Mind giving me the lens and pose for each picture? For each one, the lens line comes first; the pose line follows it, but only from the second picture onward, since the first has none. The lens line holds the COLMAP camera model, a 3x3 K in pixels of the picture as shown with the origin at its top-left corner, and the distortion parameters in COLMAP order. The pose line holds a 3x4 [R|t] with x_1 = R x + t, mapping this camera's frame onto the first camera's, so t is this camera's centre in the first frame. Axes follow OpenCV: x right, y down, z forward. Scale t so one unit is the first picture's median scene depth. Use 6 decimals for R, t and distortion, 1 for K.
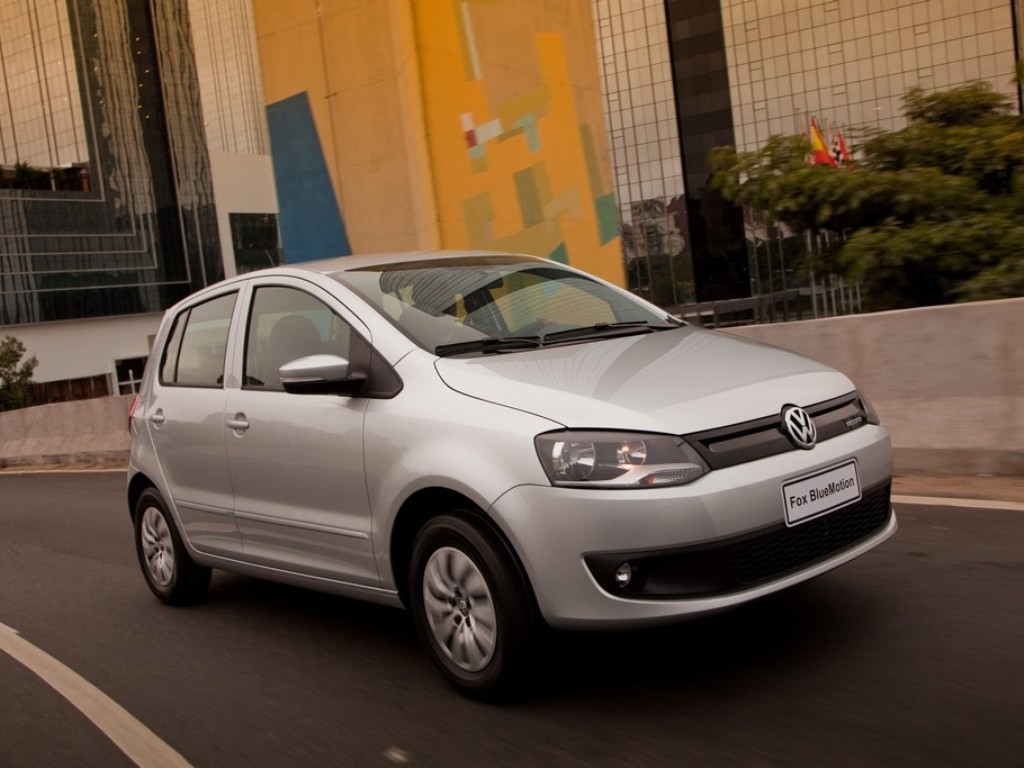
lens RADIAL K [[988.2, 0, 553.3], [0, 988.2, 384.1], [0, 0, 1]] dist [-0.008146, 0.008807]
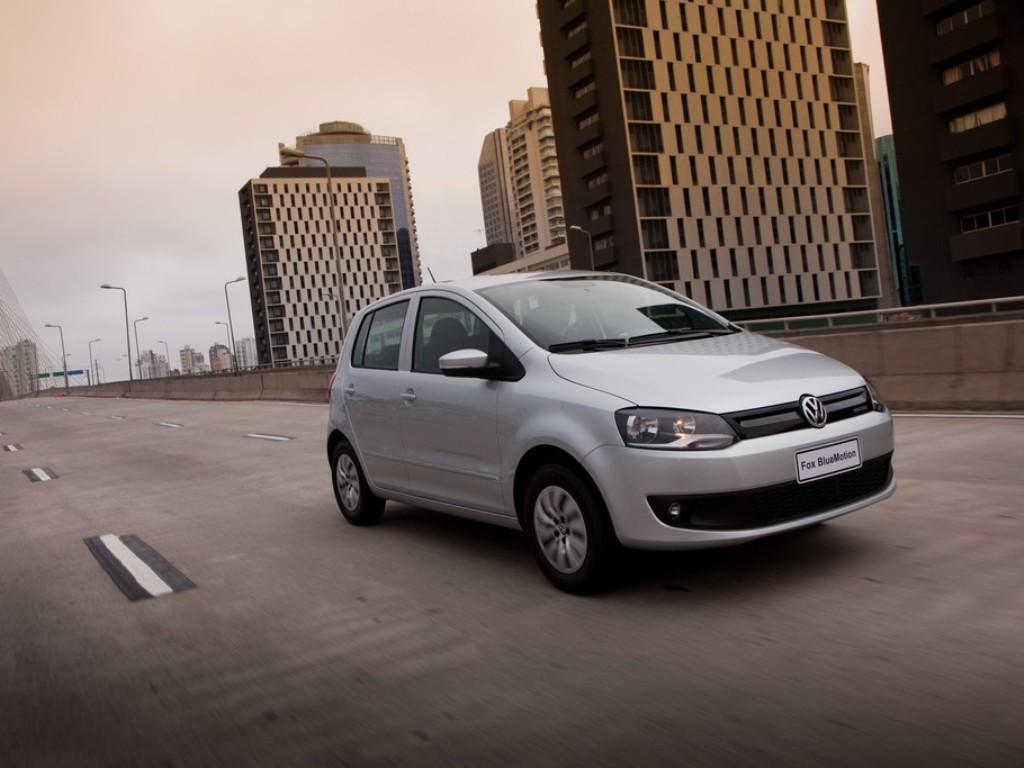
lens RADIAL K [[866.4, 0, 492.0], [0, 866.4, 388.9], [0, 0, 1]] dist [-0.047764, -0.000526]
pose [[0.981266, 0.029540, -0.190378, 0.039390], [-0.024963, 0.999340, 0.026398, -0.007276], [0.191032, -0.021151, 0.981356, -0.234816]]
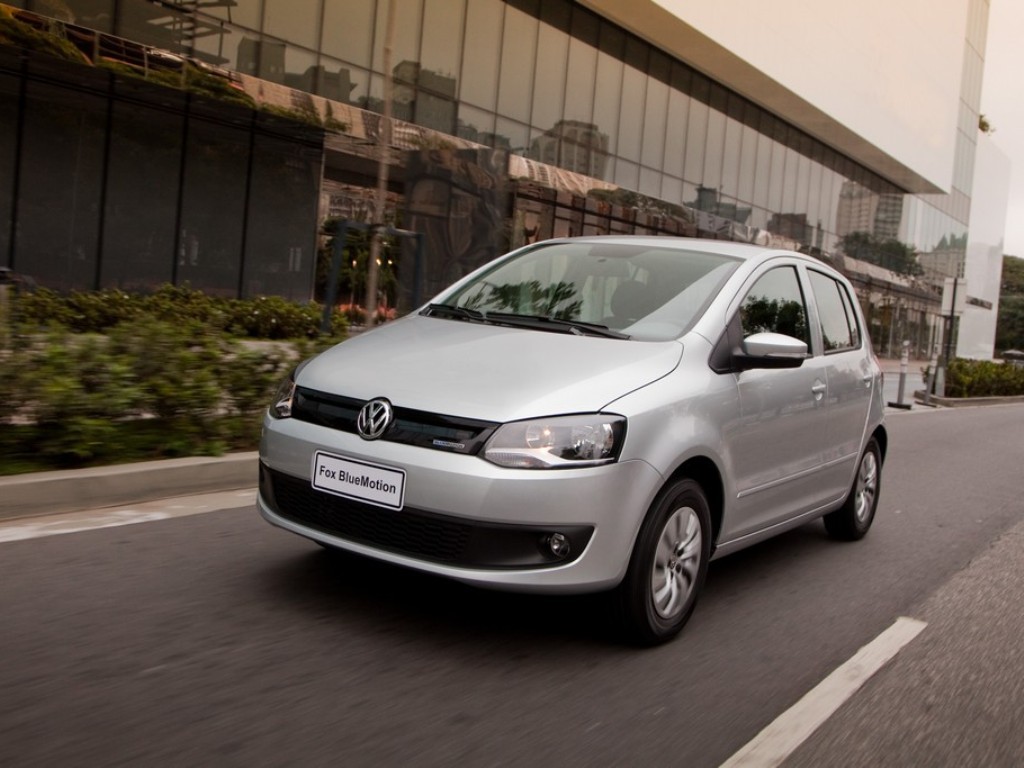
lens RADIAL K [[1055.8, 0, 512.0], [0, 1055.8, 384.0], [0, 0, 1]] dist [0.006622, 0.000897]
pose [[0.222178, 0.229132, -0.947700, 1.329854], [-0.191218, 0.963358, 0.188089, -0.232627], [0.956071, 0.139428, 0.257852, 0.817208]]
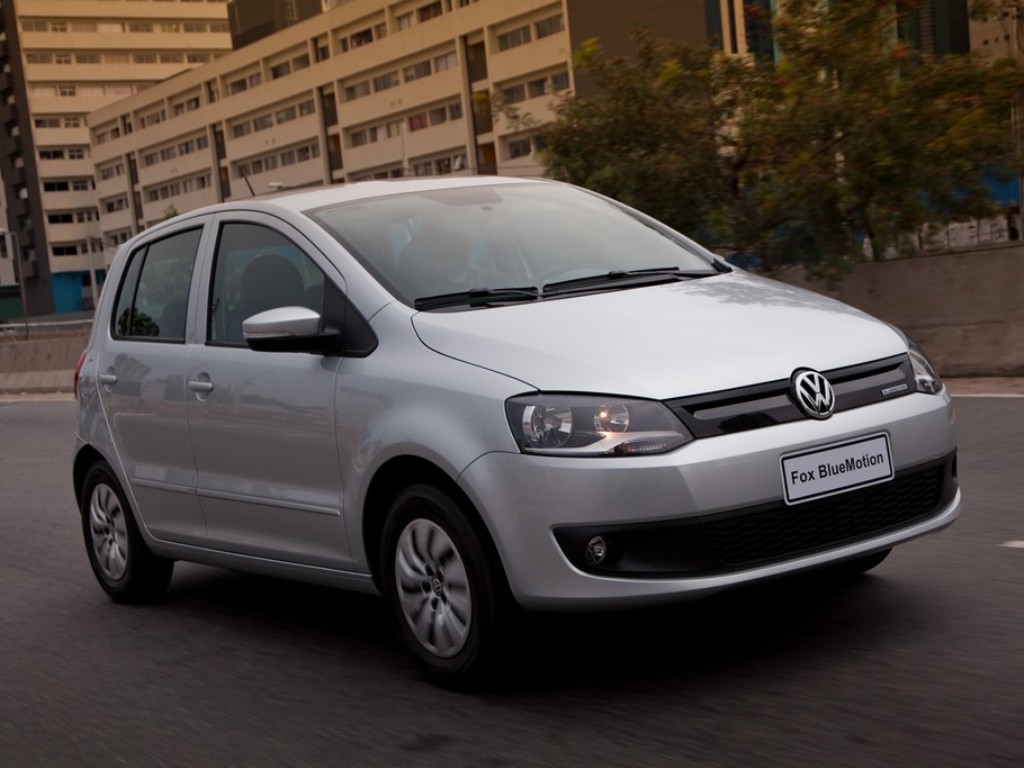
lens RADIAL K [[1570.7, 0, 512.0], [0, 1570.7, 384.0], [0, 0, 1]] dist [0.127378, -0.020555]
pose [[0.991487, 0.011755, -0.129674, 0.160605], [-0.007965, 0.999527, 0.029704, -0.004767], [0.129962, -0.028418, 0.991112, -0.411051]]
